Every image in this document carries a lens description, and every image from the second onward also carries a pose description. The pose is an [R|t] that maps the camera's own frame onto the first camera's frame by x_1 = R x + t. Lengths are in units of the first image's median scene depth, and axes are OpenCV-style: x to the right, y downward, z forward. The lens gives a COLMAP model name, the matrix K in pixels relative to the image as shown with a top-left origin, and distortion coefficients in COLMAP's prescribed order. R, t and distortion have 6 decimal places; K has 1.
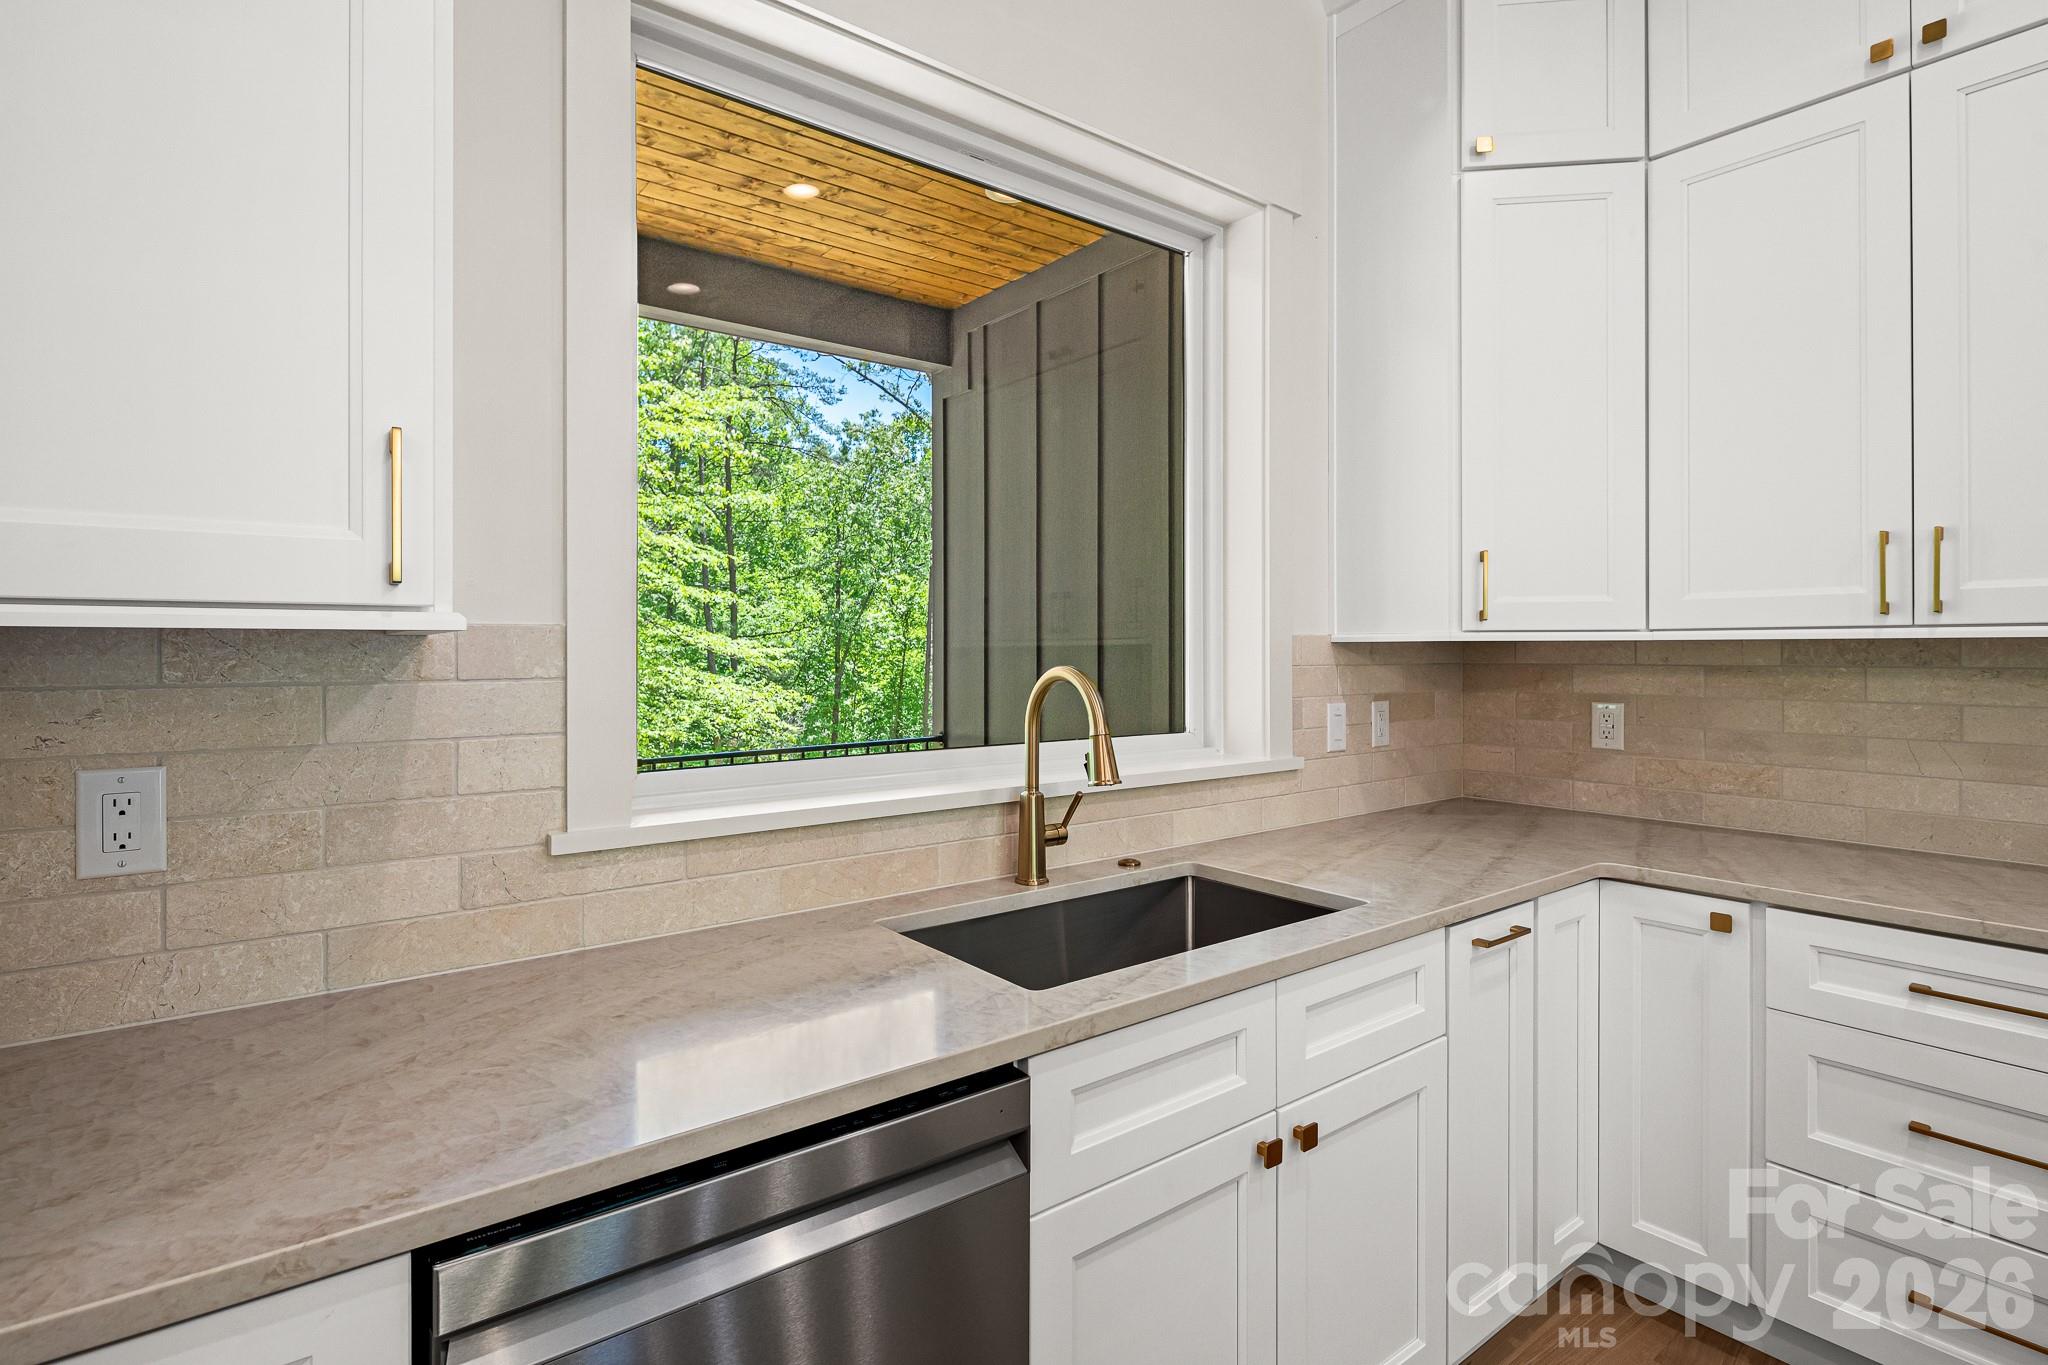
lens RADIAL K [[997.0, 0, 1022.7], [0, 997.0, 661.3], [0, 0, 1]] dist [0.003688, -0.003698]
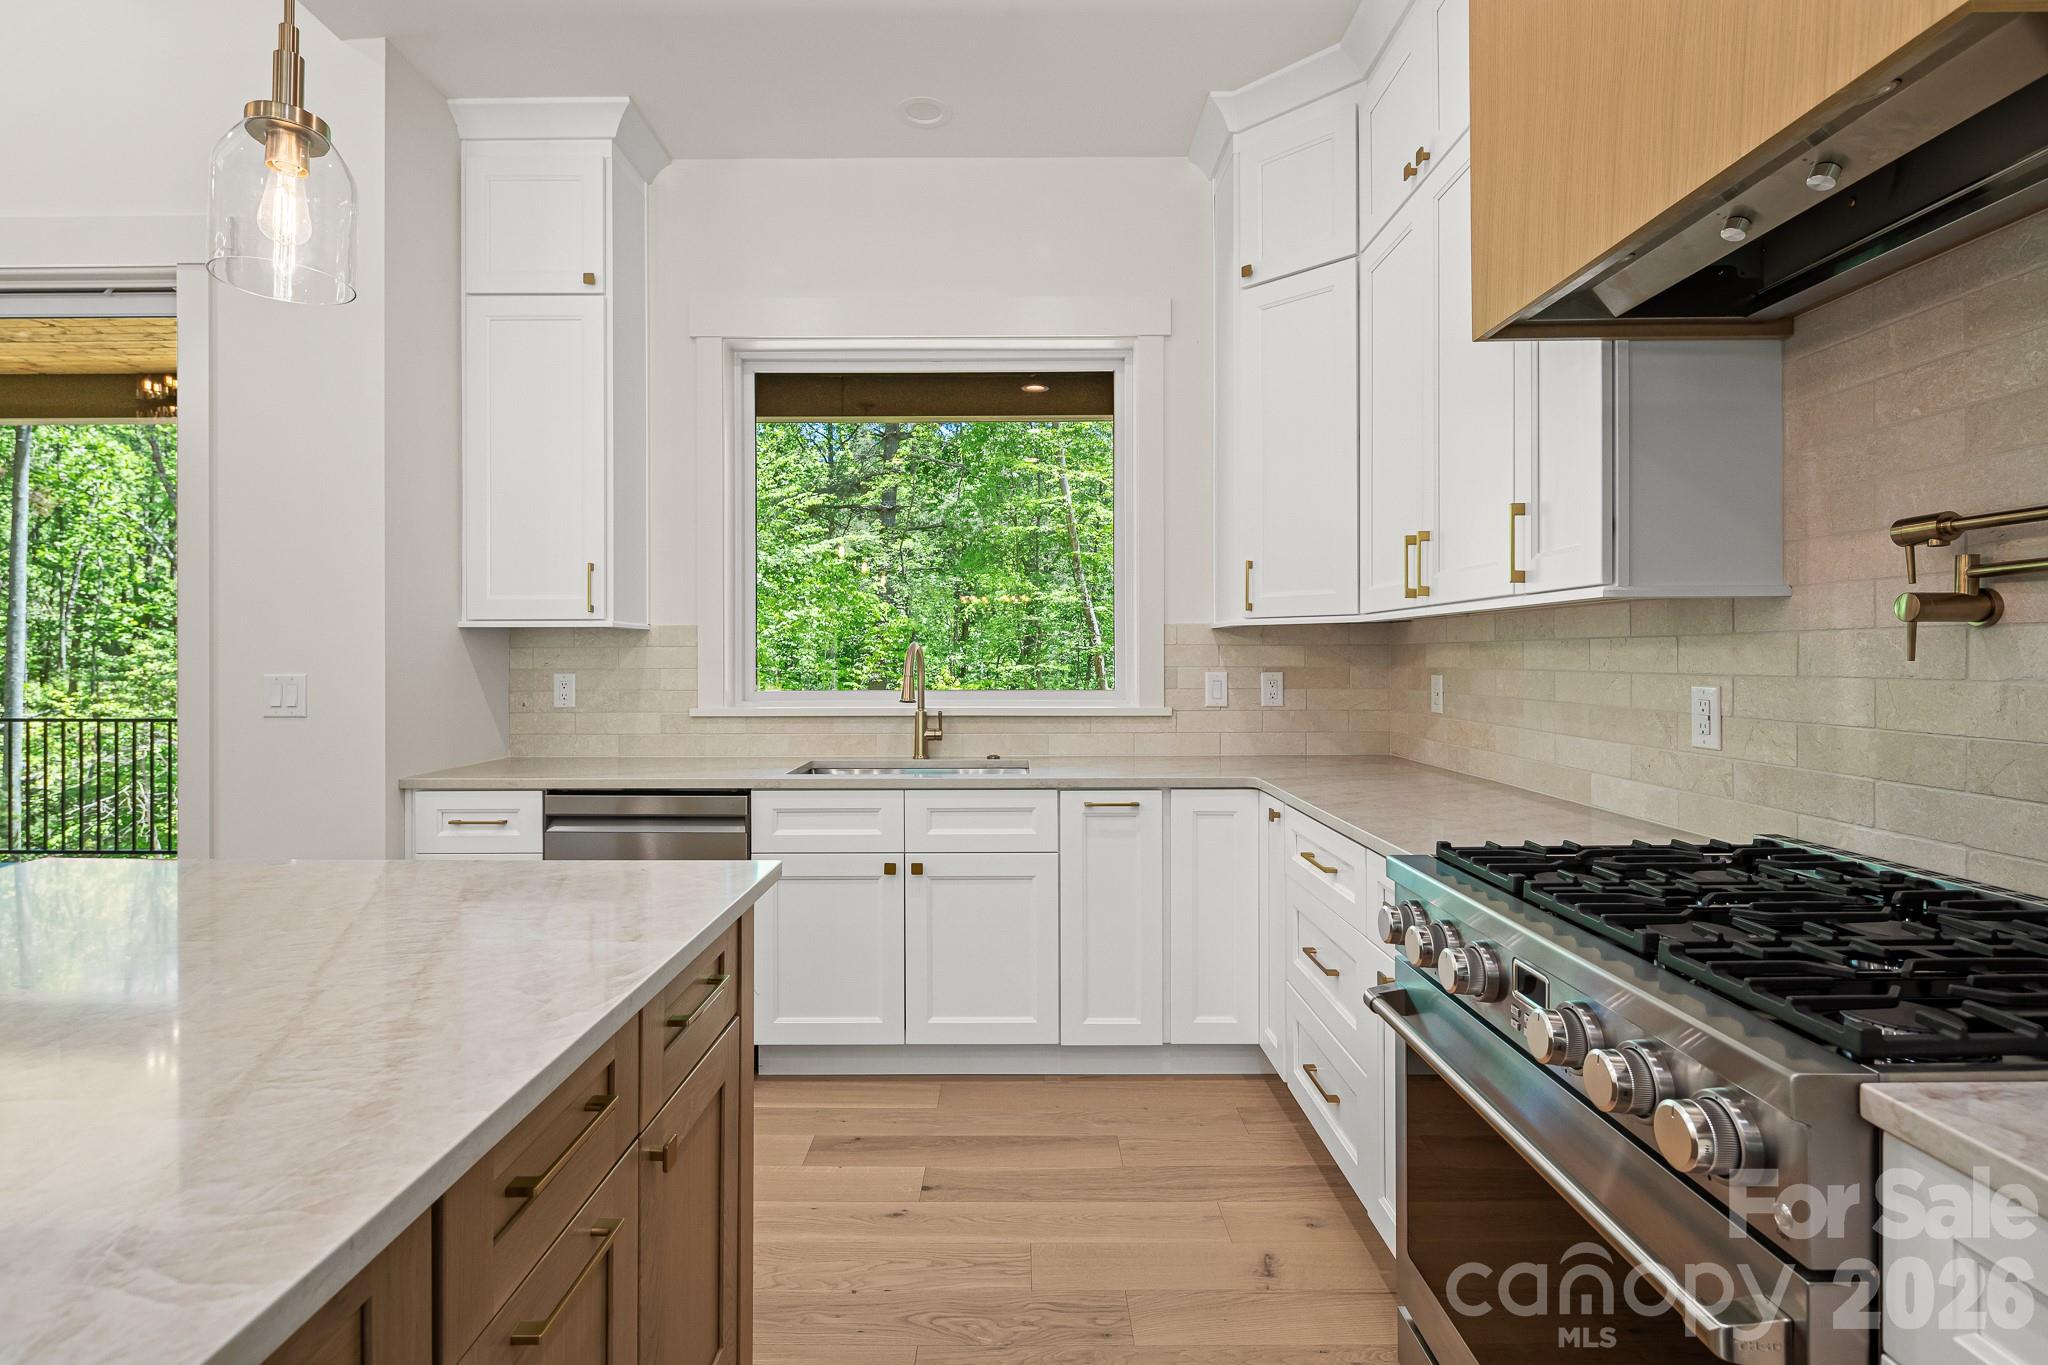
lens RADIAL K [[997.0, 0, 1021.9], [0, 997.0, 672.1], [0, 0, 1]] dist [0.003688, -0.003698]
pose [[0.796342, 0.008824, -0.604782, 1.336778], [-0.004134, 0.999950, 0.009146, 0.043196], [0.604833, -0.004784, 0.796338, -0.390785]]
